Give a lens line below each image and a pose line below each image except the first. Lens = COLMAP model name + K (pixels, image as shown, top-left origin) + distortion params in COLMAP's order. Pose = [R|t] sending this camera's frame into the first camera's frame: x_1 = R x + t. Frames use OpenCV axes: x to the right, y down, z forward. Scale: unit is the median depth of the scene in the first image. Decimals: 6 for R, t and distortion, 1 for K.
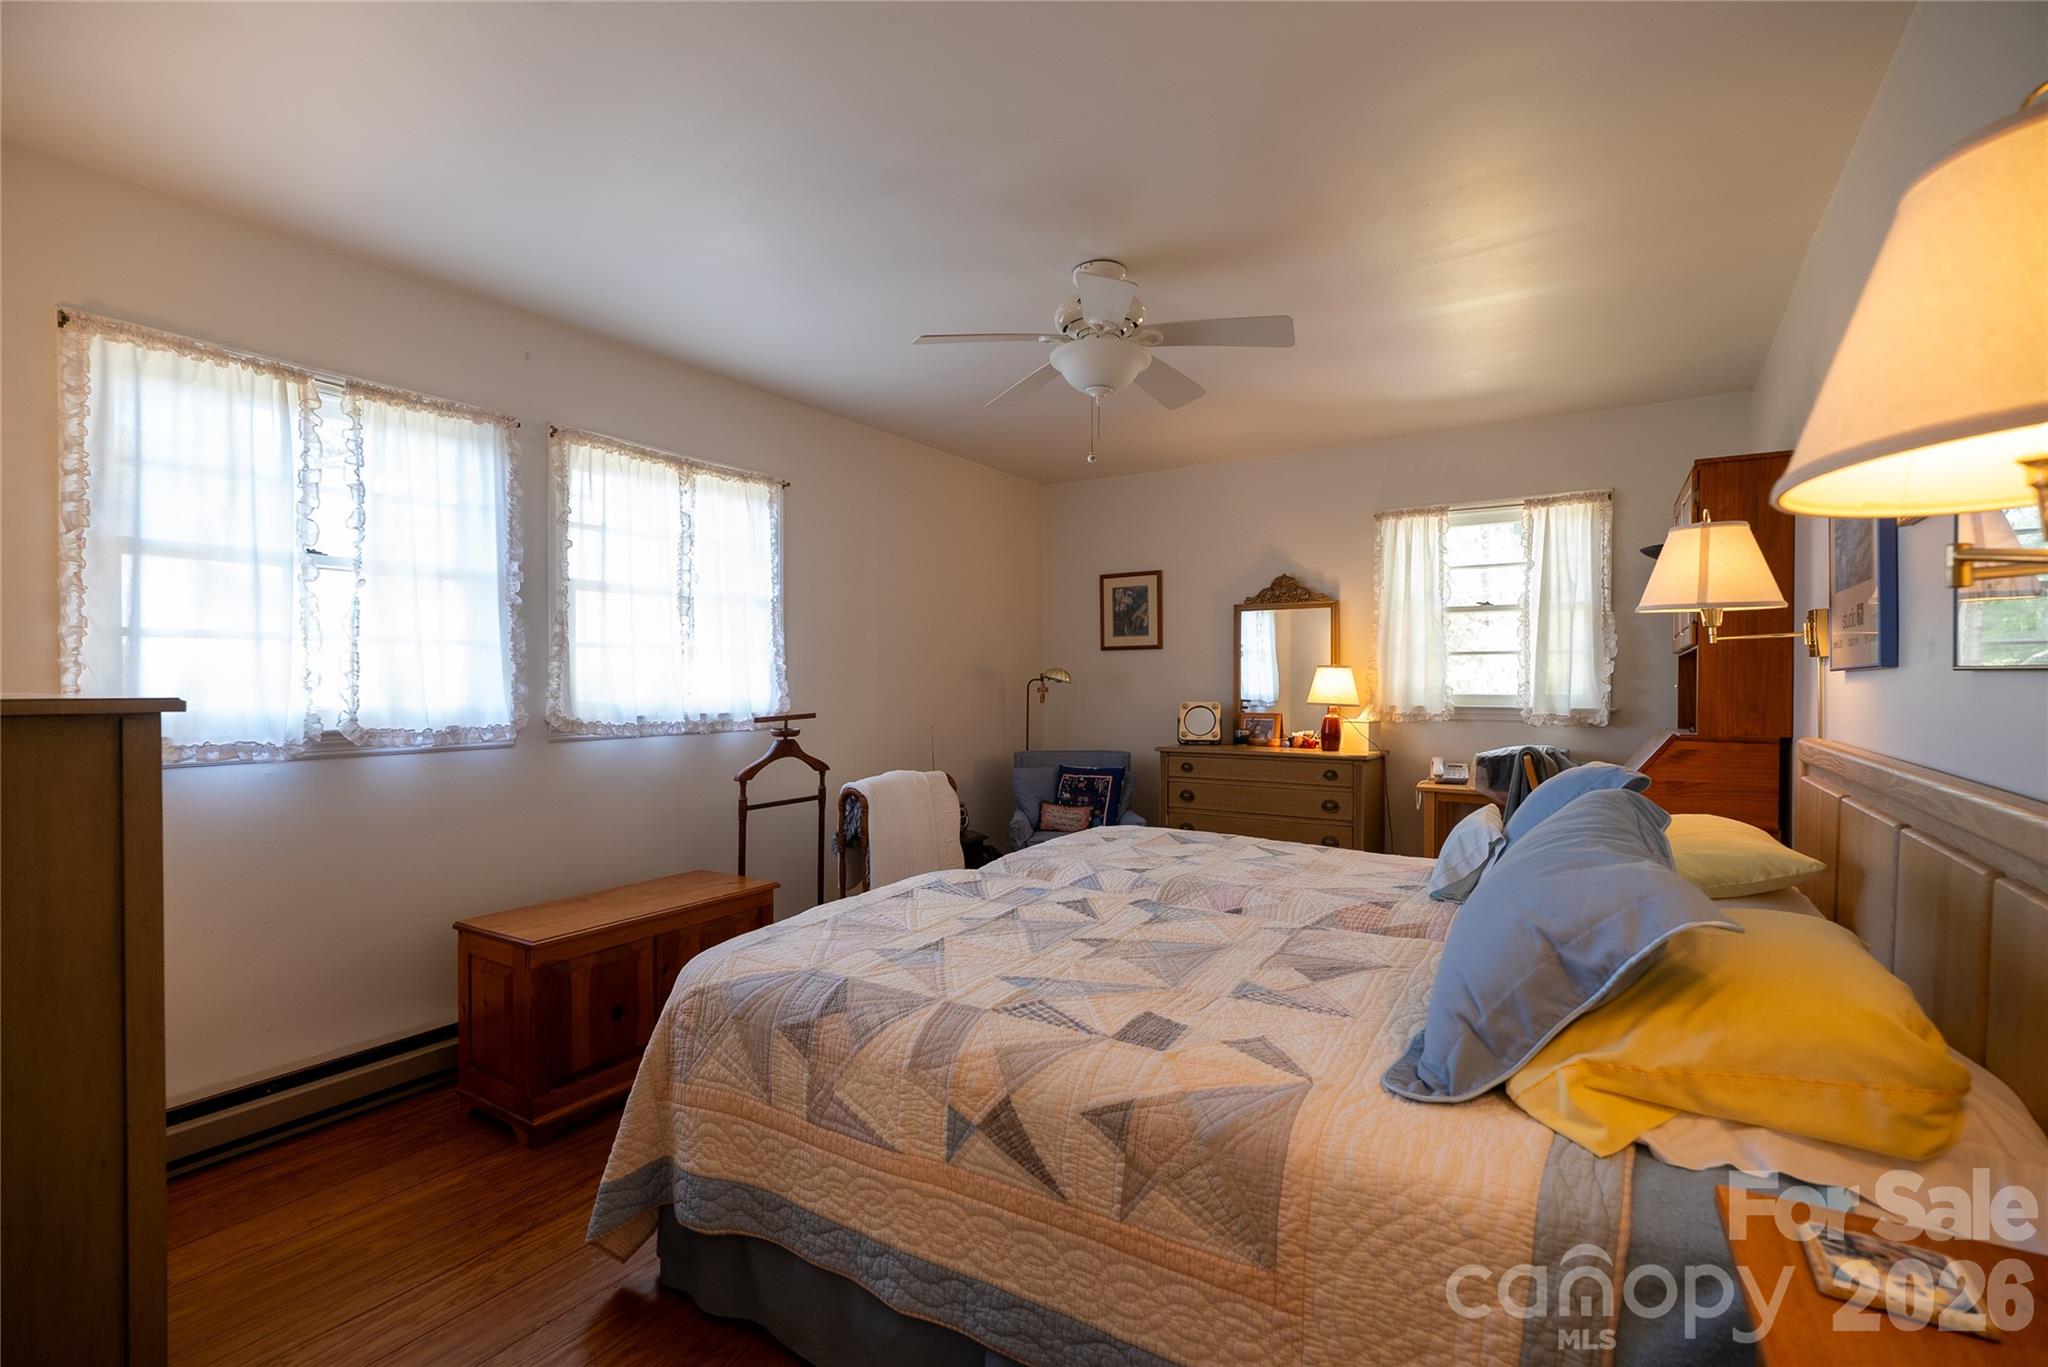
lens RADIAL K [[925.9, 0, 1029.1], [0, 925.9, 688.0], [0, 0, 1]] dist [-0.000109, 0.000274]
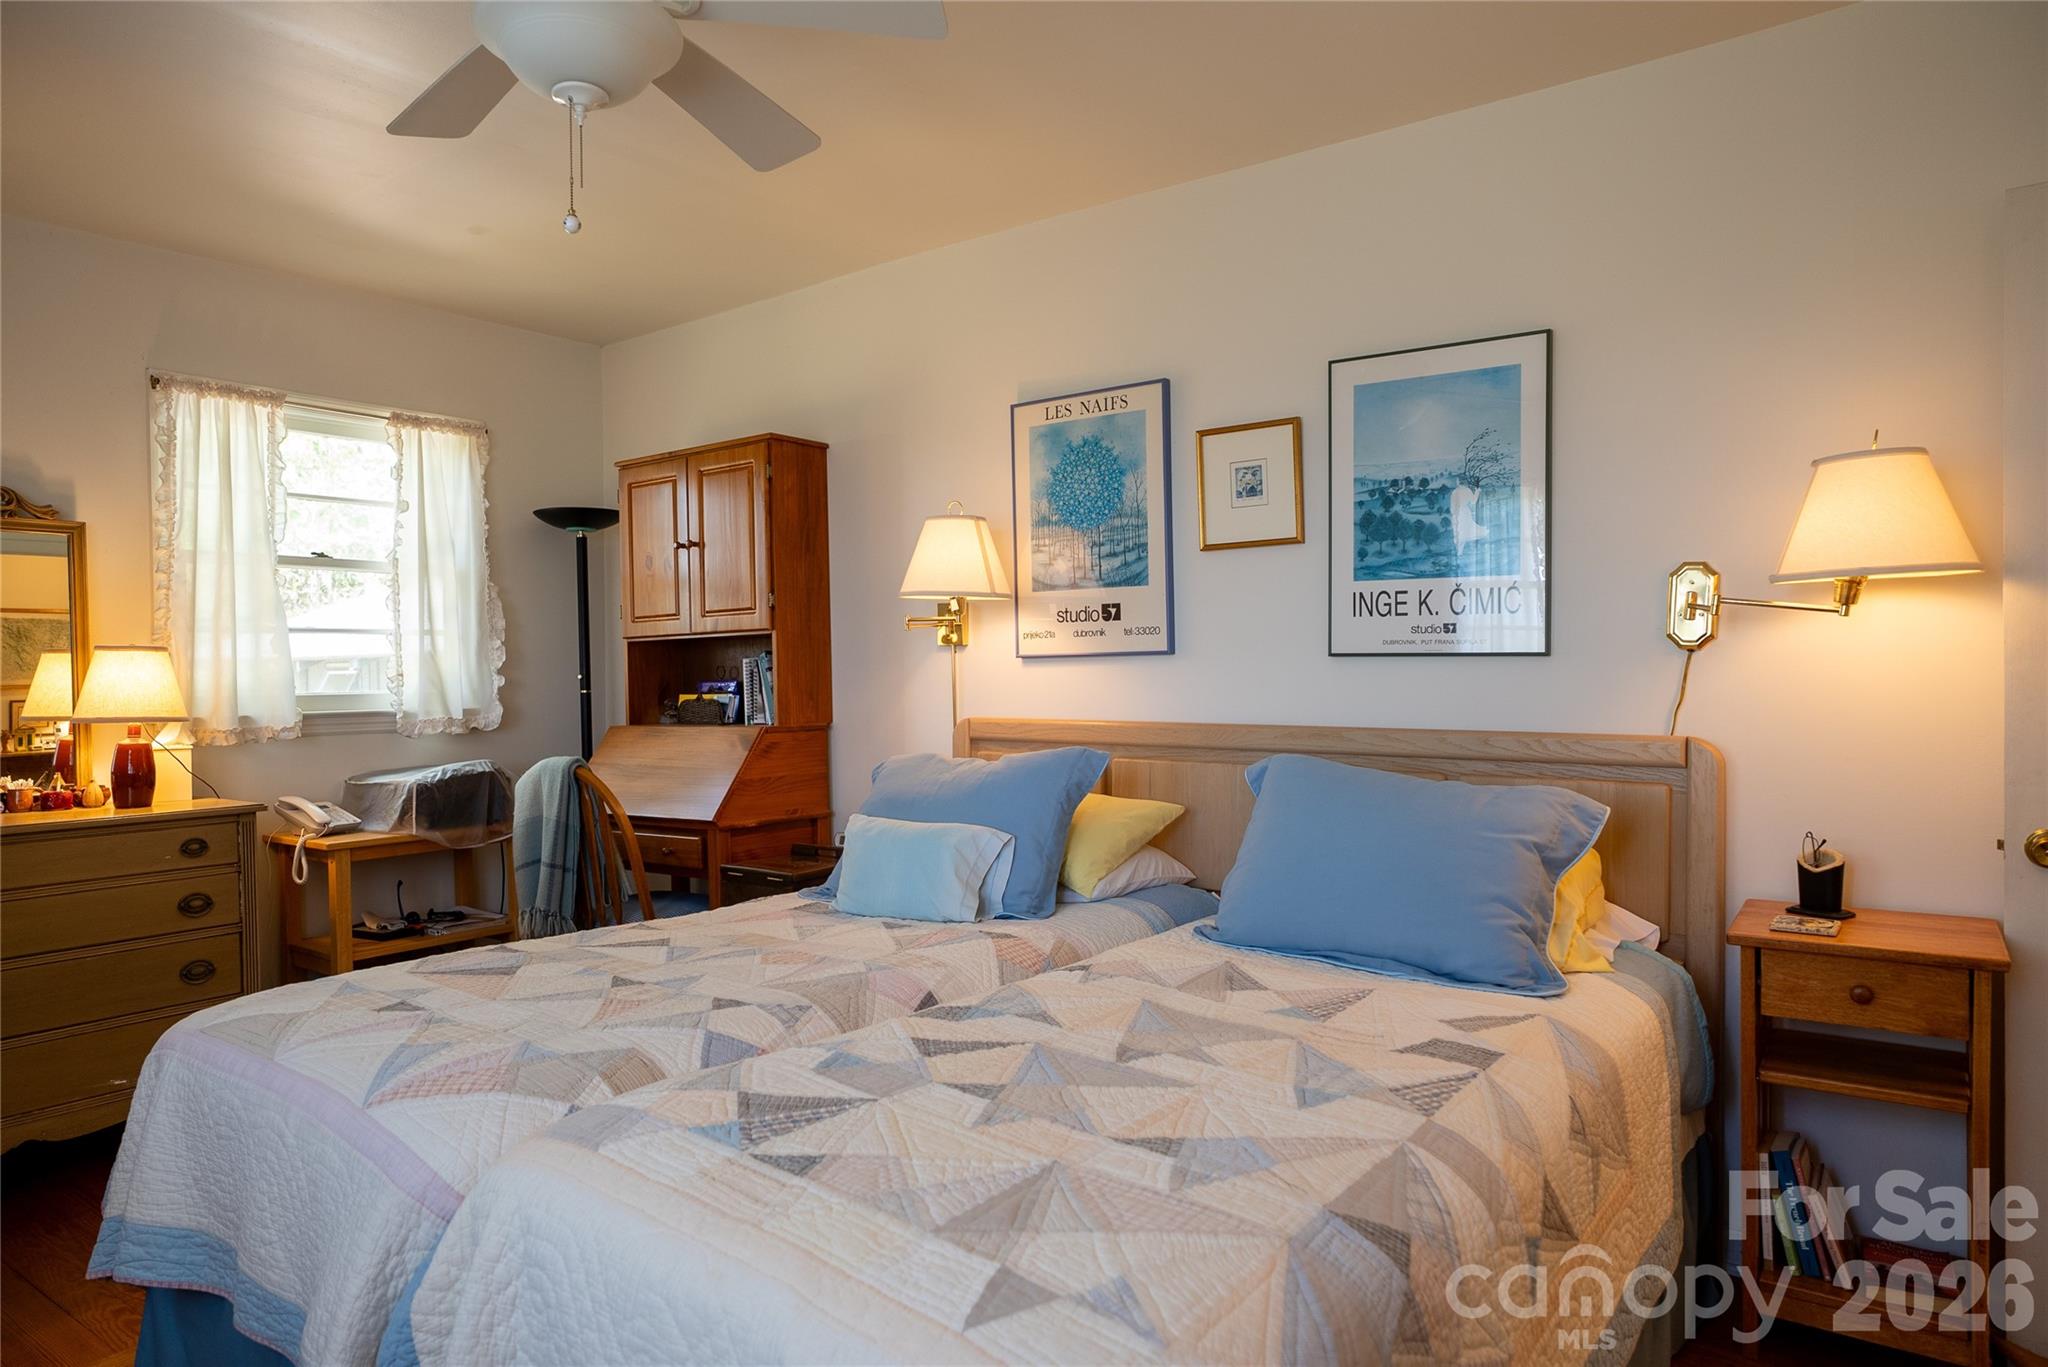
lens RADIAL K [[1276.6, 0, 1030.4], [0, 1276.6, 678.5], [0, 0, 1]] dist [-0.000760, 0.000311]
pose [[0.068592, -0.012006, 0.997573, -0.396072], [0.018562, 0.999770, 0.010756, -0.004614], [-0.997472, 0.017779, 0.068799, 0.463972]]
